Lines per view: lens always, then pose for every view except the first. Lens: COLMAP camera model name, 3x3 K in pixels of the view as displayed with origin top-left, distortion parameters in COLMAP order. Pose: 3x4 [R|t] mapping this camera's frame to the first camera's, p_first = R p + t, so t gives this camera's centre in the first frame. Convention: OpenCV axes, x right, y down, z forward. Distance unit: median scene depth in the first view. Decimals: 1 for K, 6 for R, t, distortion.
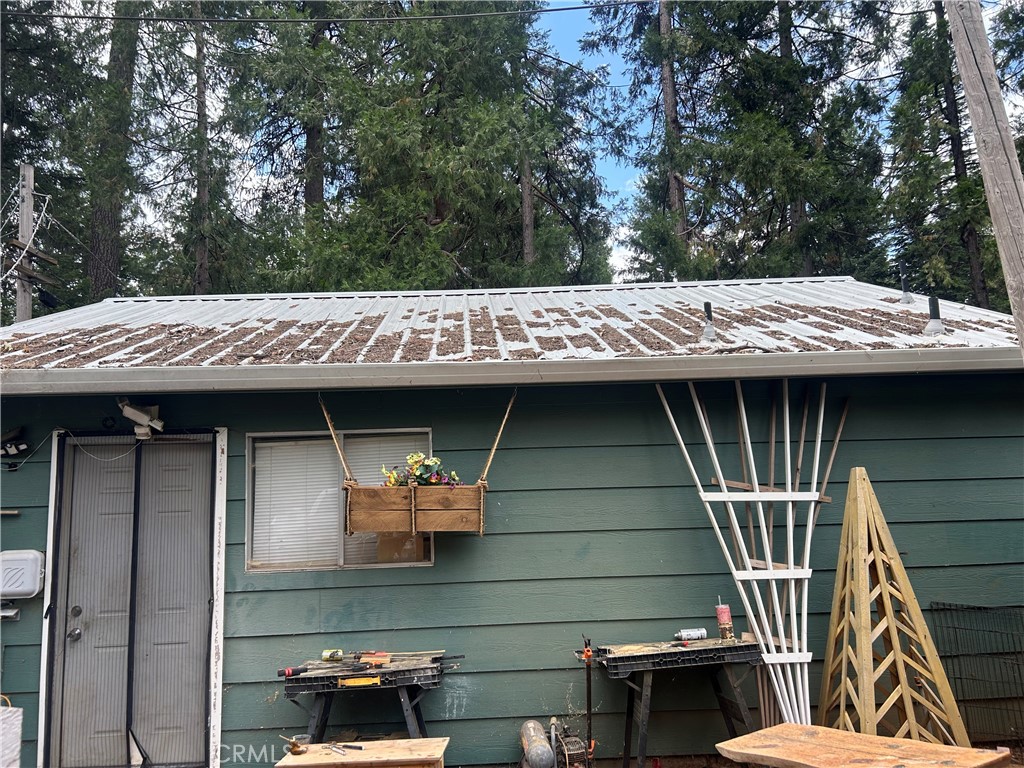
lens RADIAL K [[753.9, 0, 503.6], [0, 753.9, 381.8], [0, 0, 1]] dist [0.063534, -0.077468]
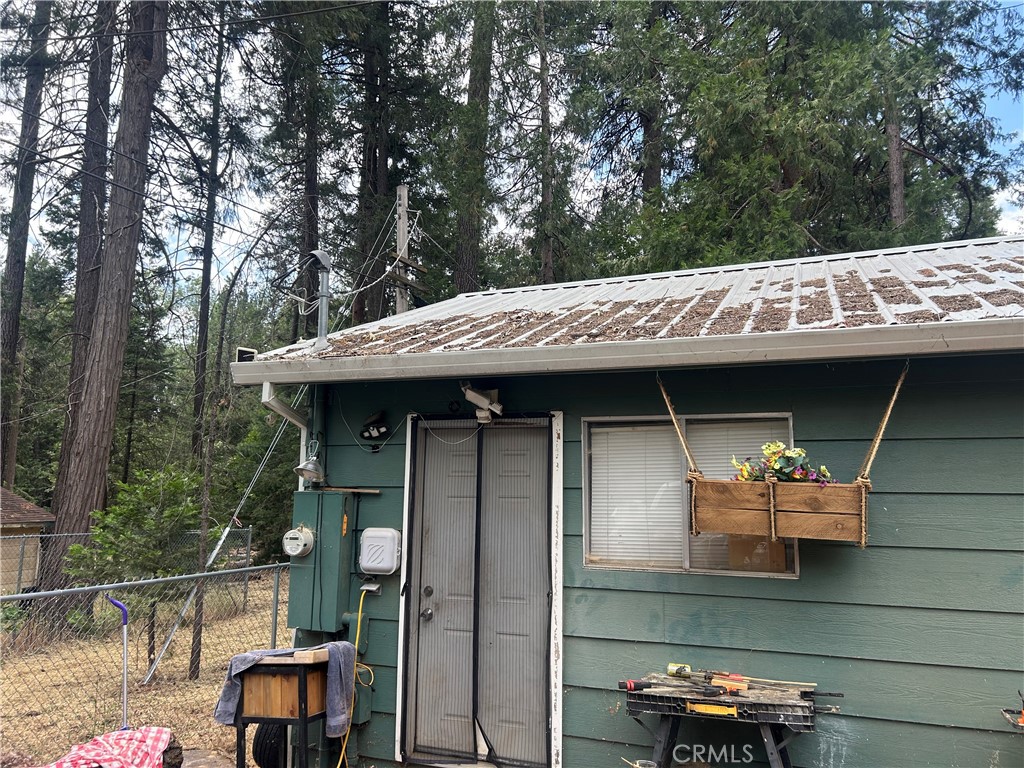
lens RADIAL K [[754.4, 0, 528.4], [0, 754.4, 386.6], [0, 0, 1]] dist [0.051804, -0.060528]
pose [[0.916817, -0.013555, -0.399077, -0.029286], [0.018452, 0.999794, 0.008433, 0.021052], [0.398881, -0.015095, 0.916879, 0.127220]]
